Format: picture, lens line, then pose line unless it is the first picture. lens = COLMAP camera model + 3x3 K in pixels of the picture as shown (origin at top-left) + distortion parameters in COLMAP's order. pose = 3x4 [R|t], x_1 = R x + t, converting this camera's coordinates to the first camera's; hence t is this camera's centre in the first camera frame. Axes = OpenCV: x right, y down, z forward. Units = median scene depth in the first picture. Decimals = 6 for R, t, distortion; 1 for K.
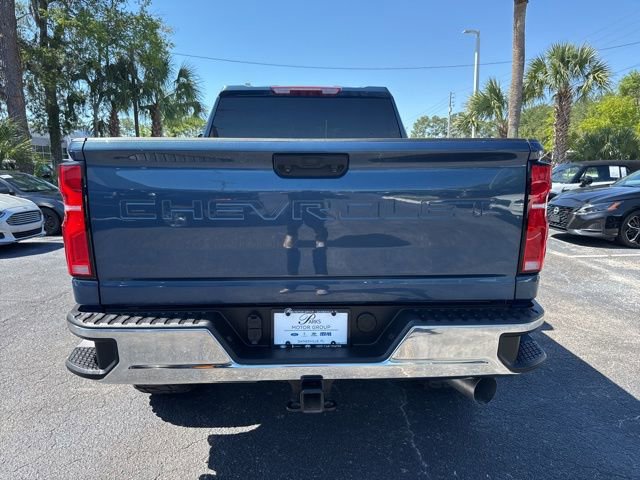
lens RADIAL K [[451.8, 0, 320.2], [0, 451.8, 239.0], [0, 0, 1]] dist [0.052623, -0.070135]
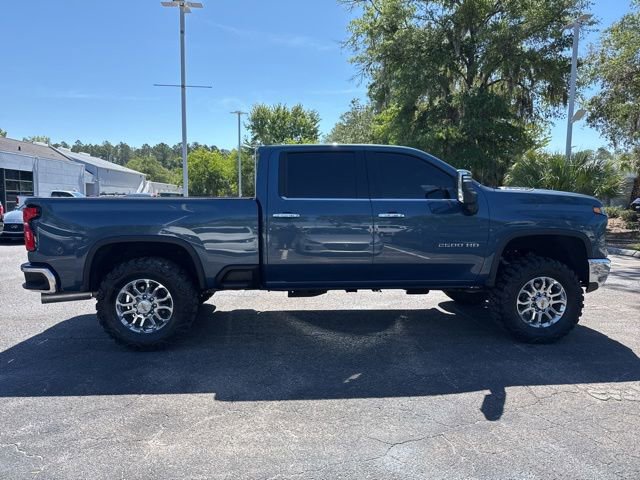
lens RADIAL K [[451.8, 0, 319.7], [0, 451.8, 241.6], [0, 0, 1]] dist [0.052623, -0.070135]
pose [[0.034587, 0.103885, -0.993988, 0.255647], [-0.168196, 0.981002, 0.096675, -0.039894], [0.985147, 0.163842, 0.051403, 0.209523]]
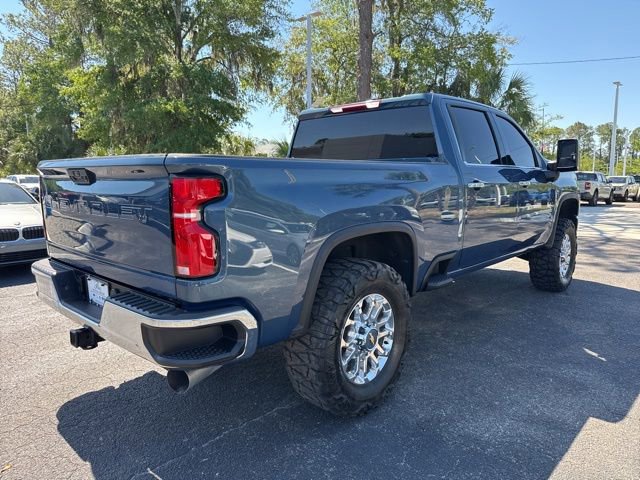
lens RADIAL K [[451.8, 0, 322.2], [0, 451.8, 240.5], [0, 0, 1]] dist [0.052623, -0.070135]
pose [[0.711835, 0.100532, -0.695114, 0.122324], [-0.118393, 0.992716, 0.022333, -0.005166], [0.692296, 0.066399, 0.718552, 0.041184]]
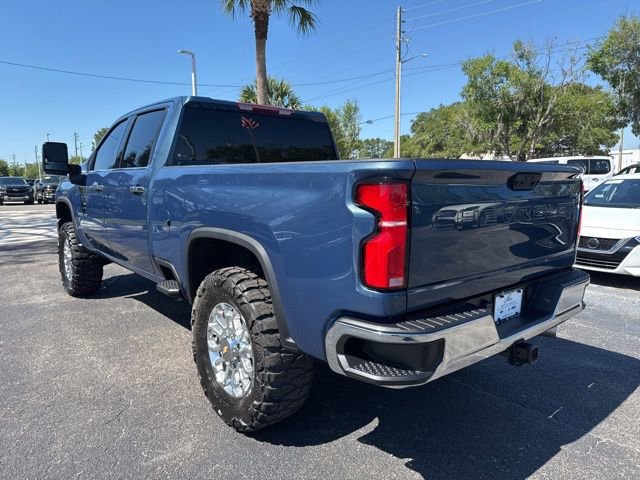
lens RADIAL K [[451.8, 0, 316.8], [0, 451.8, 238.9], [0, 0, 1]] dist [0.052623, -0.070135]
pose [[0.795825, -0.080003, 0.600218, -0.103916], [0.099450, 0.995042, 0.000769, -0.004104], [-0.597304, 0.059079, 0.799836, 0.022350]]
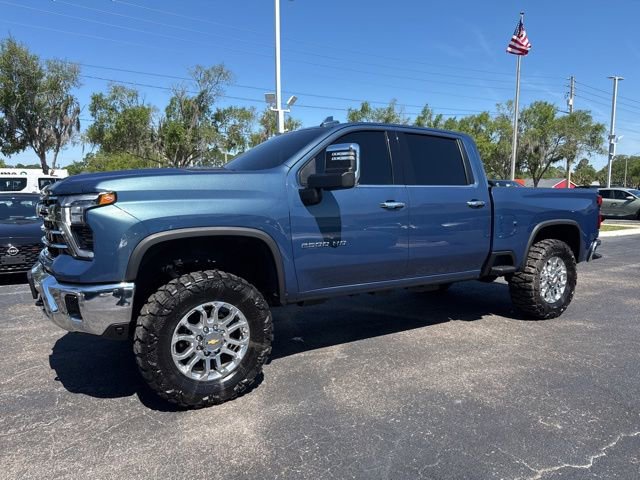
lens RADIAL K [[451.8, 0, 324.2], [0, 451.8, 241.4], [0, 0, 1]] dist [0.052623, -0.070135]
pose [[-0.500495, -0.082917, 0.861759, -0.203673], [0.138865, 0.974825, 0.174447, -0.059108], [-0.854530, 0.206978, -0.476381, 0.363827]]
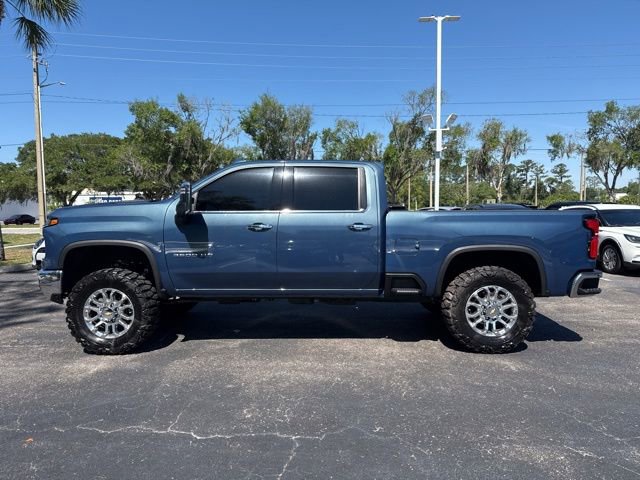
lens RADIAL K [[451.8, 0, 320.8], [0, 451.8, 244.3], [0, 0, 1]] dist [0.052623, -0.070135]
pose [[0.059293, -0.066647, 0.996013, -0.282479], [0.162587, 0.985090, 0.056237, -0.036463], [-0.984911, 0.158605, 0.069245, 0.202472]]
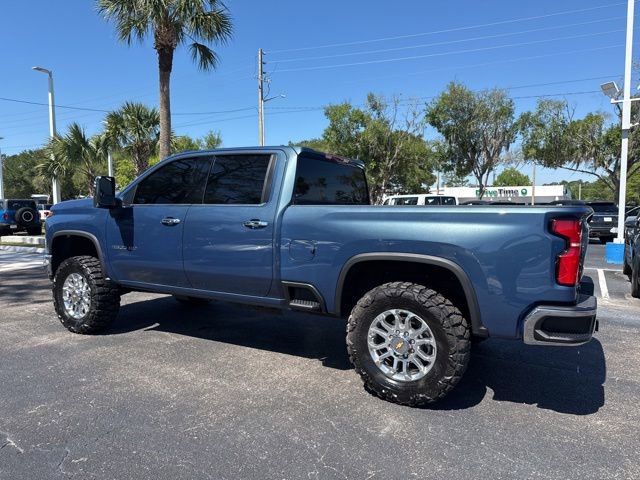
lens RADIAL K [[451.8, 0, 319.2], [0, 451.8, 243.7], [0, 0, 1]] dist [0.052623, -0.070135]
pose [[0.536837, -0.057879, 0.841698, -0.202779], [0.129839, 0.991427, -0.014637, -0.014158], [-0.833635, 0.117143, 0.539750, 0.070341]]
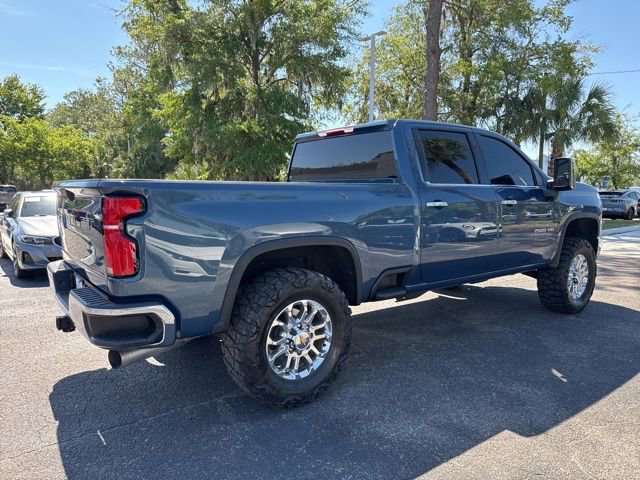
lens RADIAL K [[451.8, 0, 321.8], [0, 451.8, 242.1], [0, 0, 1]] dist [0.052623, -0.070135]
pose [[0.574129, 0.097896, -0.812891, 0.163818], [-0.142231, 0.989656, 0.018728, -0.010765], [0.806317, 0.104866, 0.582114, 0.062761]]
